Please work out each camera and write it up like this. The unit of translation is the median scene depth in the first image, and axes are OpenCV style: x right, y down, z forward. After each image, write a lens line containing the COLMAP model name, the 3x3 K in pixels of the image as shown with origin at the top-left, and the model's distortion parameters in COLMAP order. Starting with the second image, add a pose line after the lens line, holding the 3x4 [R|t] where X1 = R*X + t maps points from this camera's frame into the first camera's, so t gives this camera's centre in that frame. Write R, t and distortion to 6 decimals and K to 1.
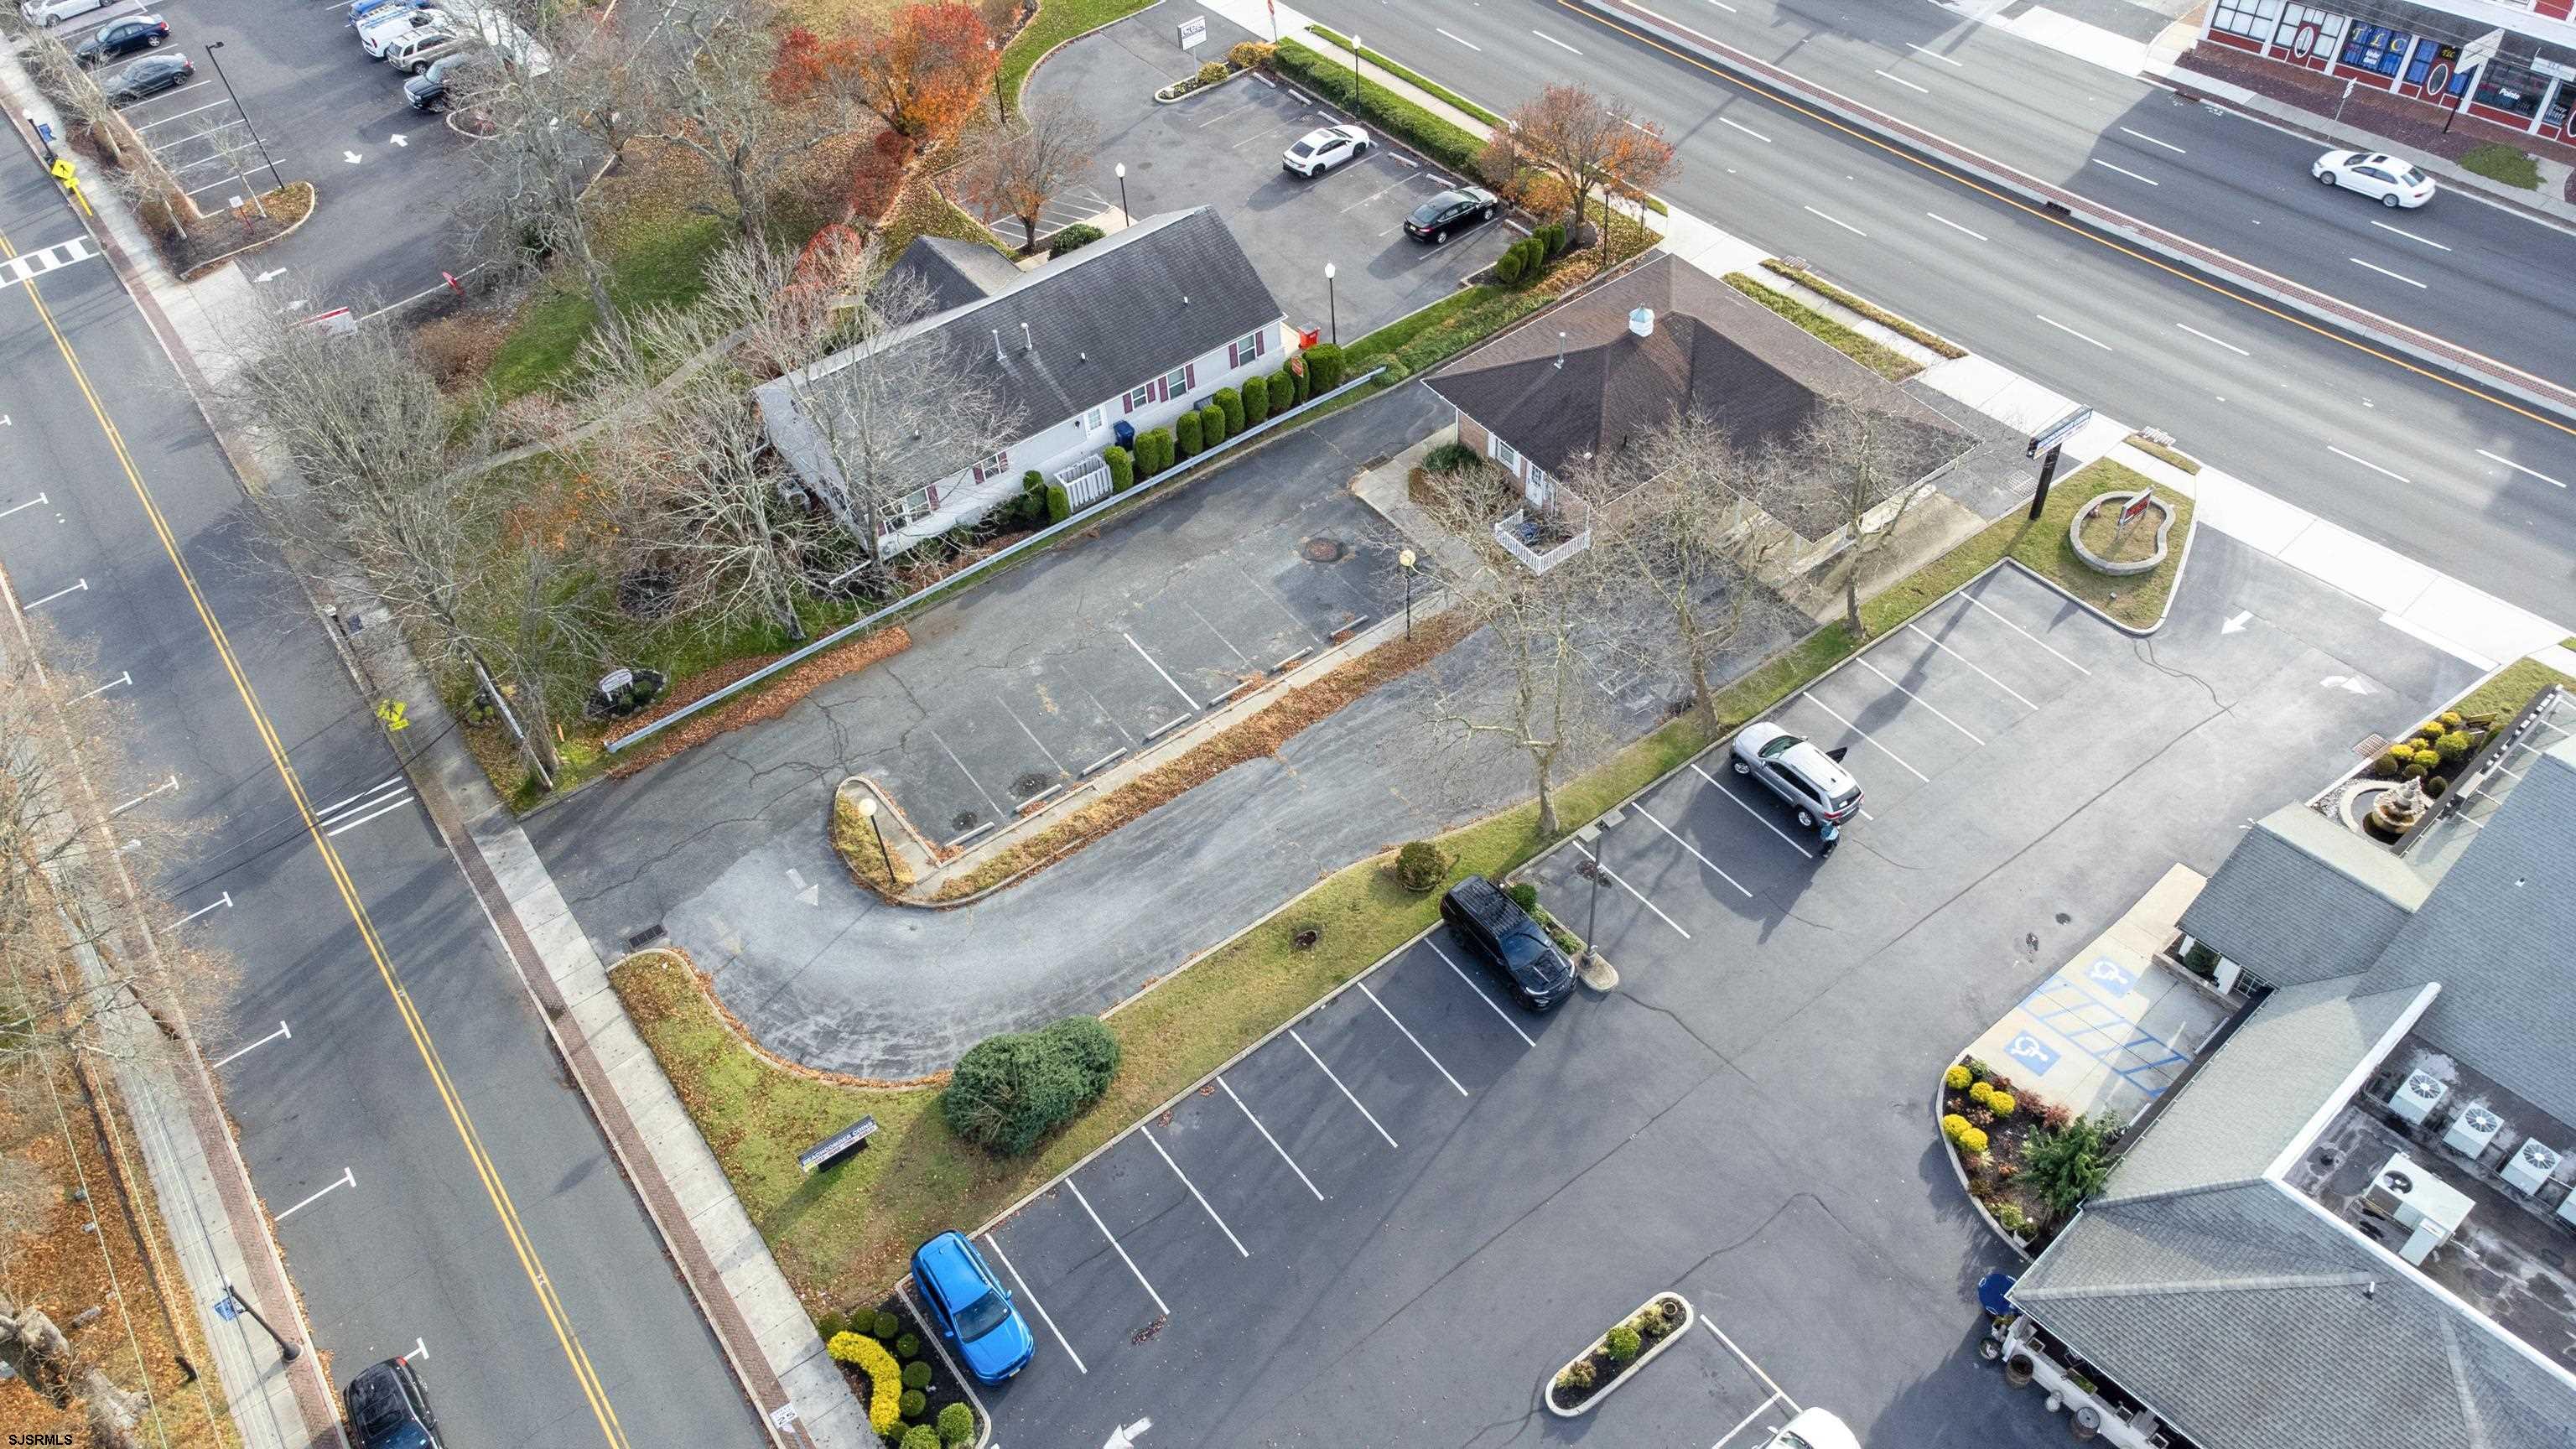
lens RADIAL K [[1858.5, 0, 1302.6], [0, 1858.5, 725.9], [0, 0, 1]] dist [0.036072, 0.001958]
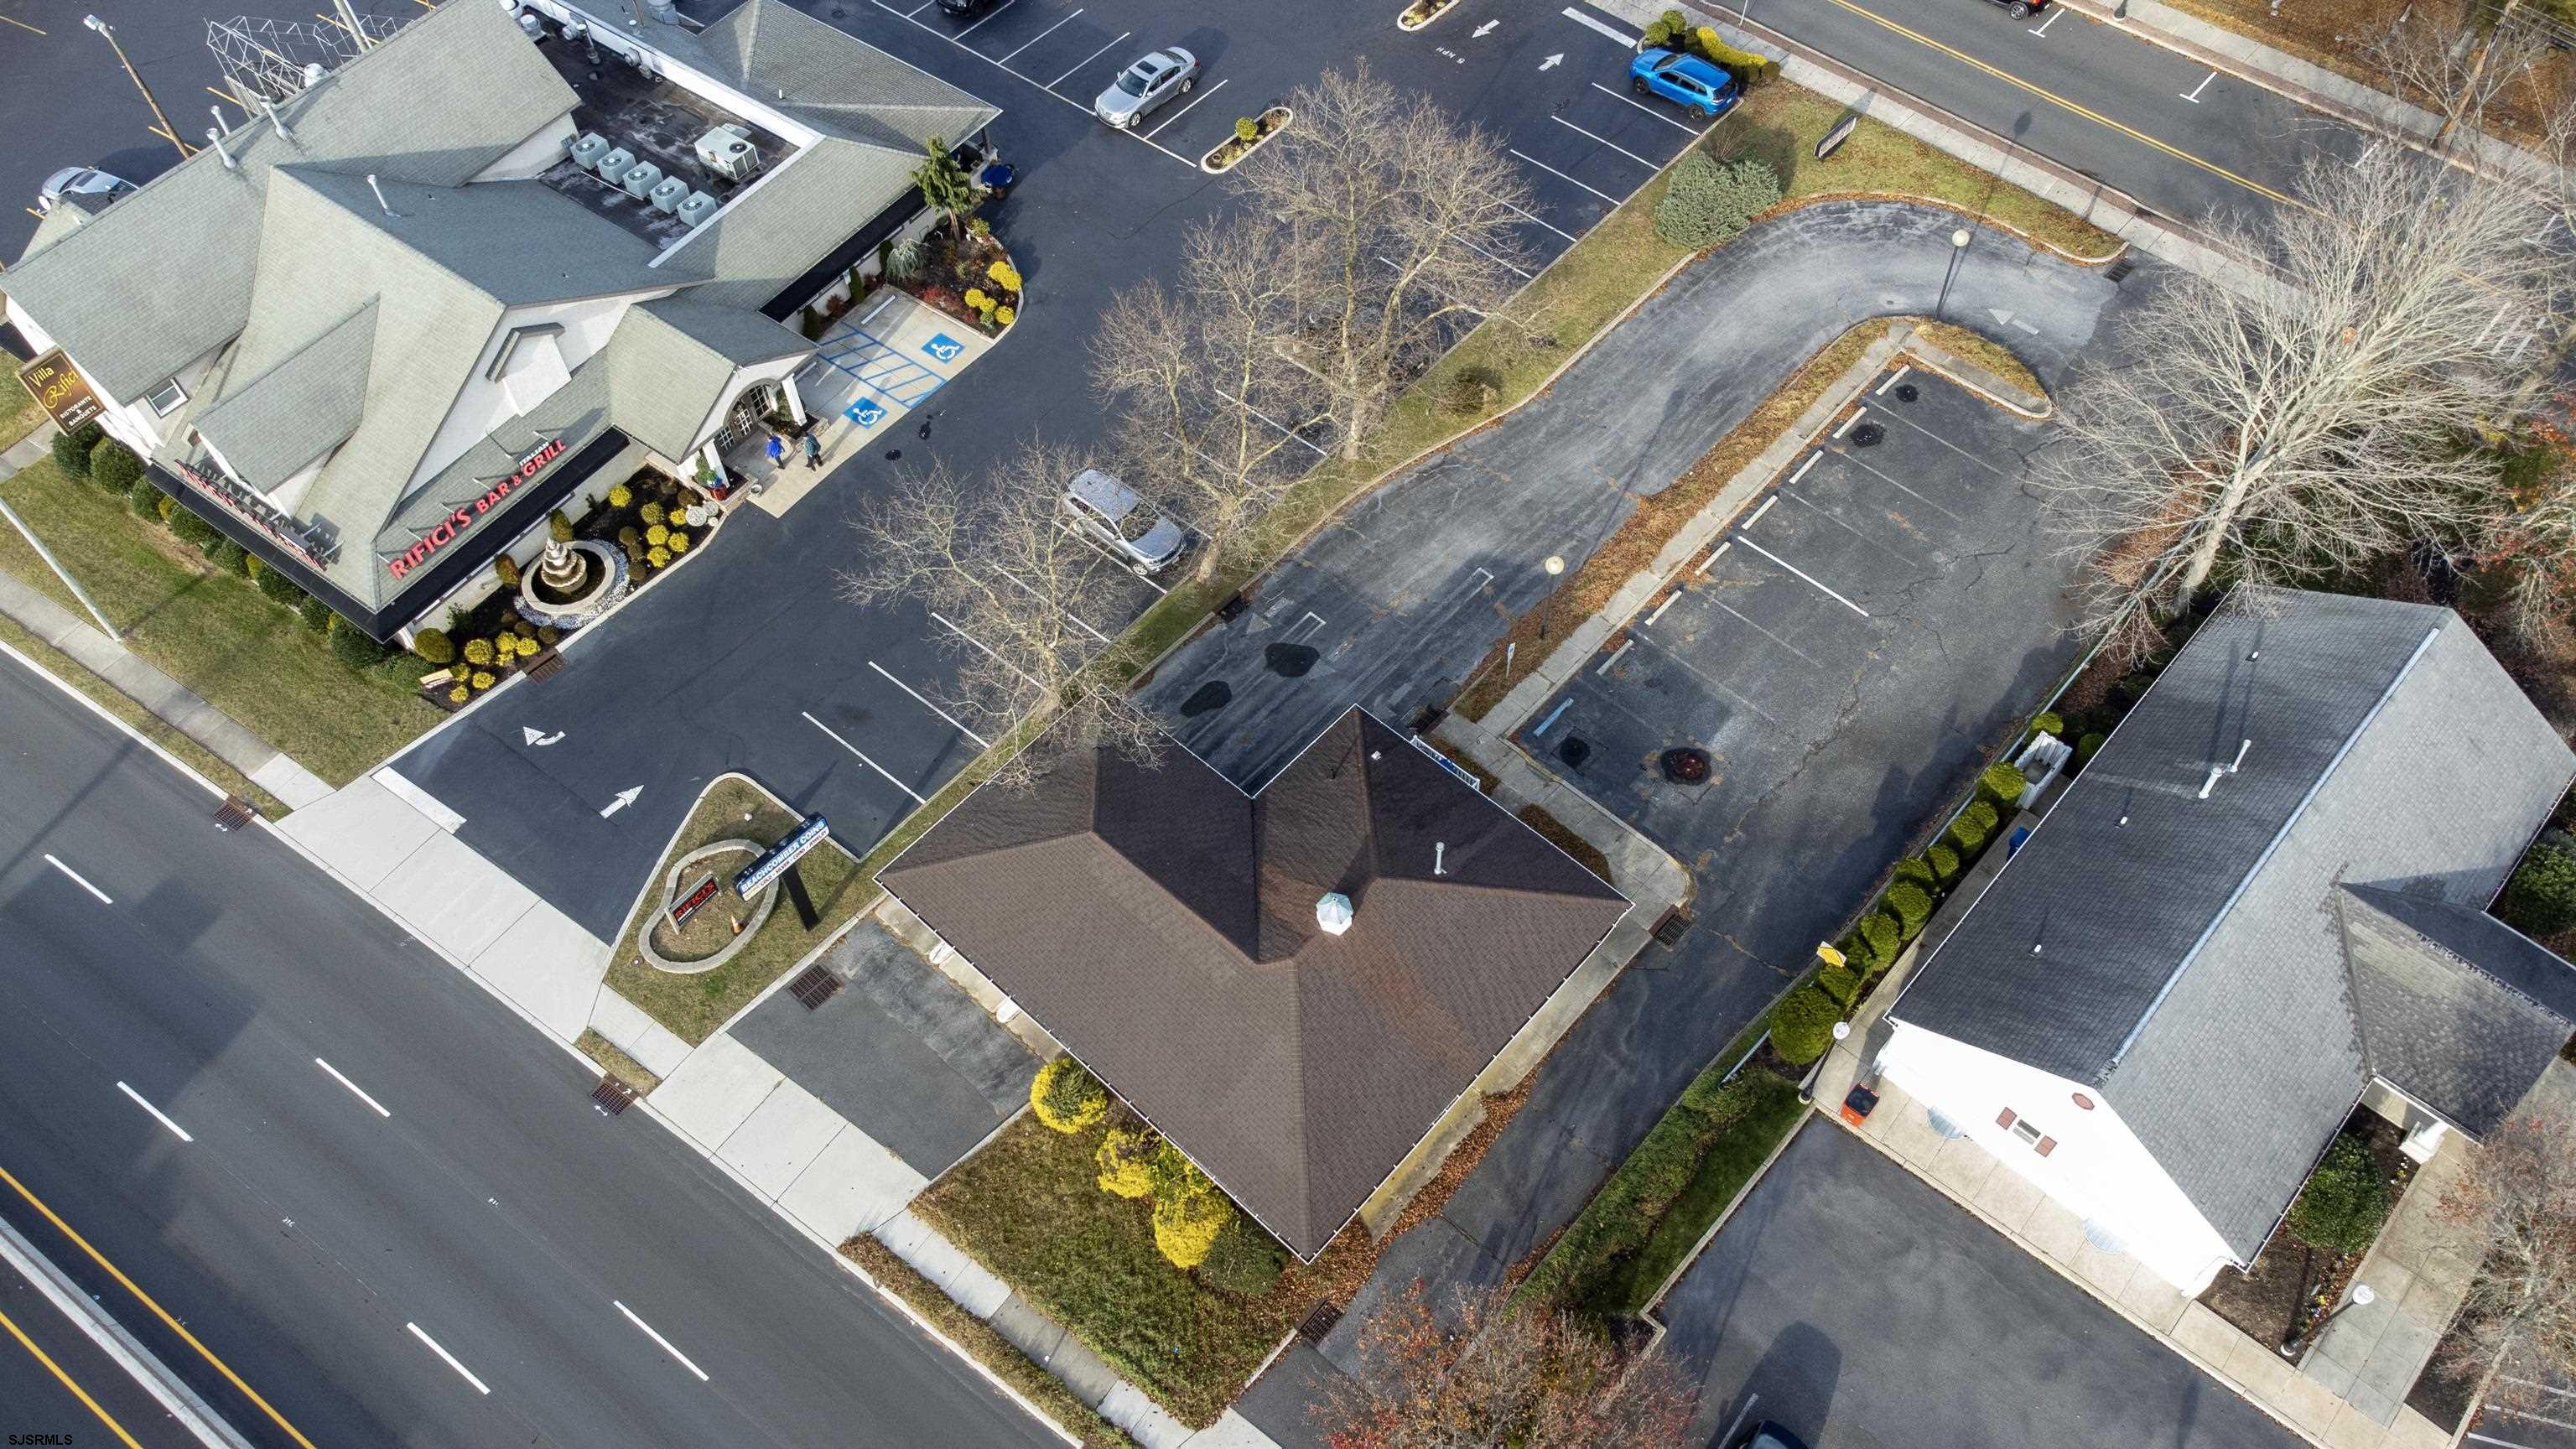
lens RADIAL K [[1858.5, 0, 1302.6], [0, 1858.5, 725.9], [0, 0, 1]] dist [0.036072, 0.001958]
pose [[-0.975556, 0.214240, -0.048897, 0.209433], [-0.098601, -0.227898, 0.968680, -0.853835], [0.196386, 0.949823, 0.243451, 0.758992]]
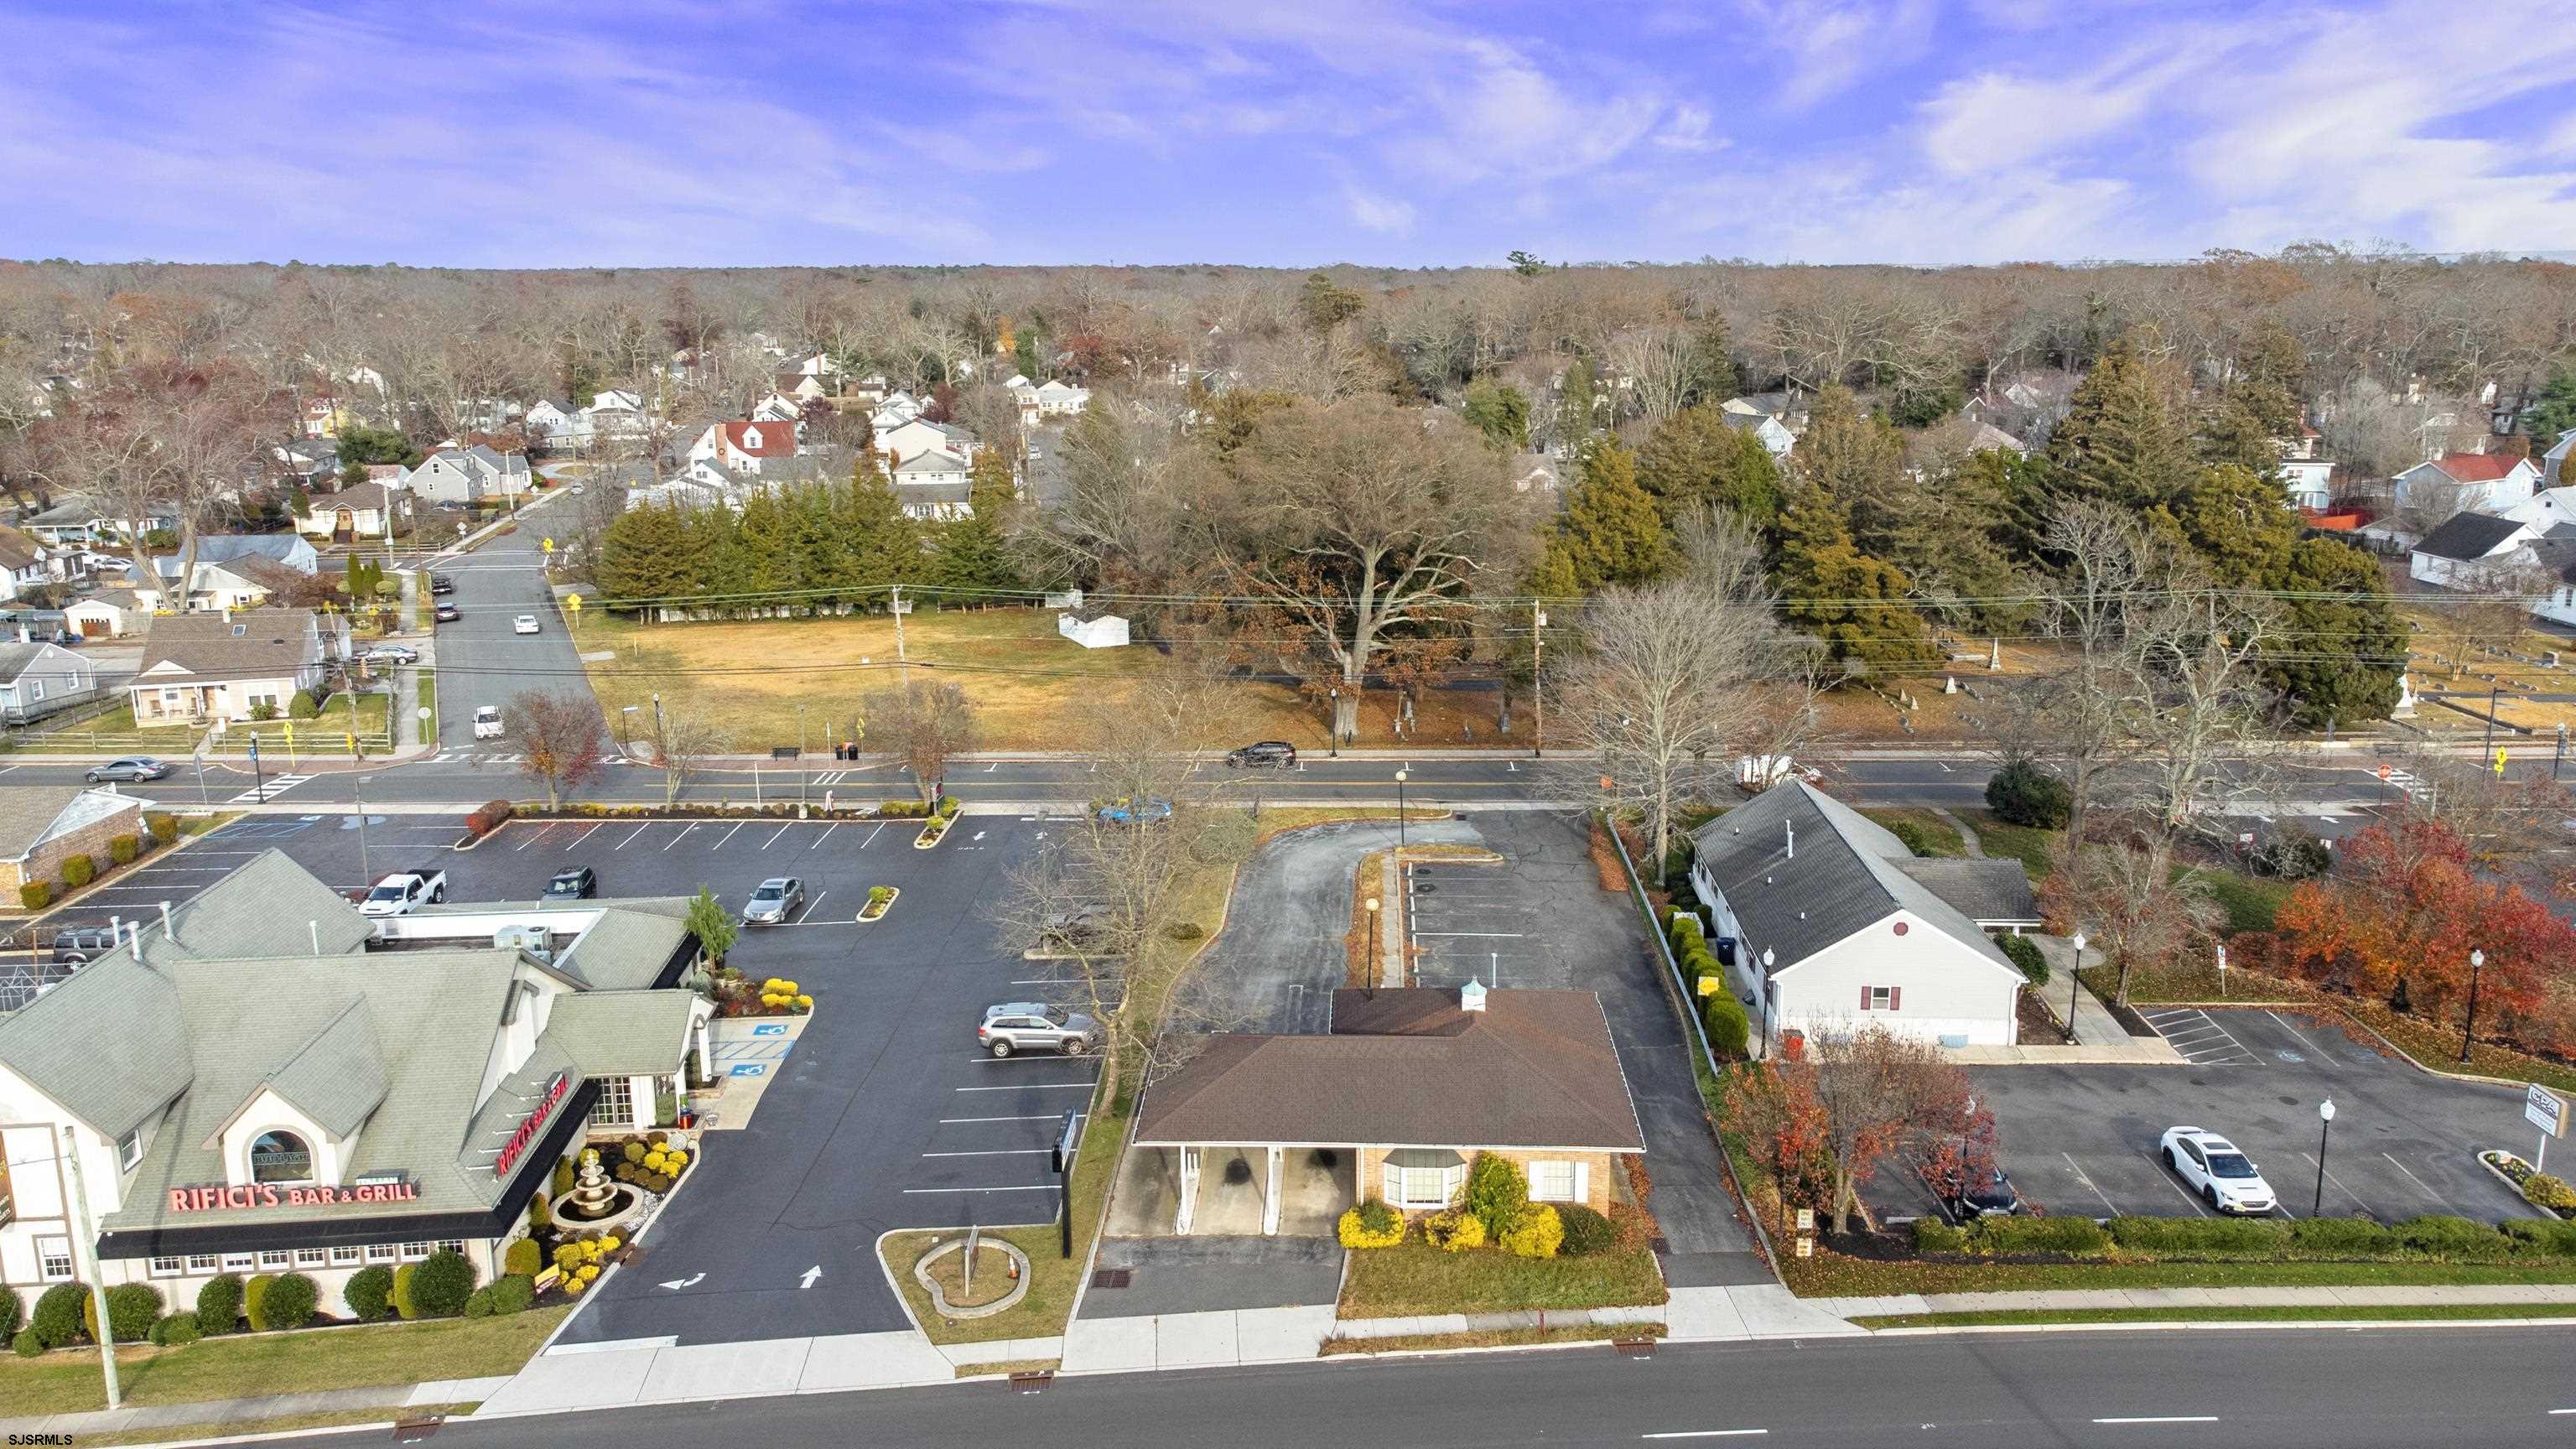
lens RADIAL K [[1930.3, 0, 1288.0], [0, 1930.3, 724.5], [0, 0, 1]] dist [0.037558, 0.007933]
pose [[-0.616695, 0.243641, -0.748549, 0.910910], [-0.550006, 0.546944, 0.631146, -0.835326], [0.563187, 0.800932, -0.203294, 1.024537]]
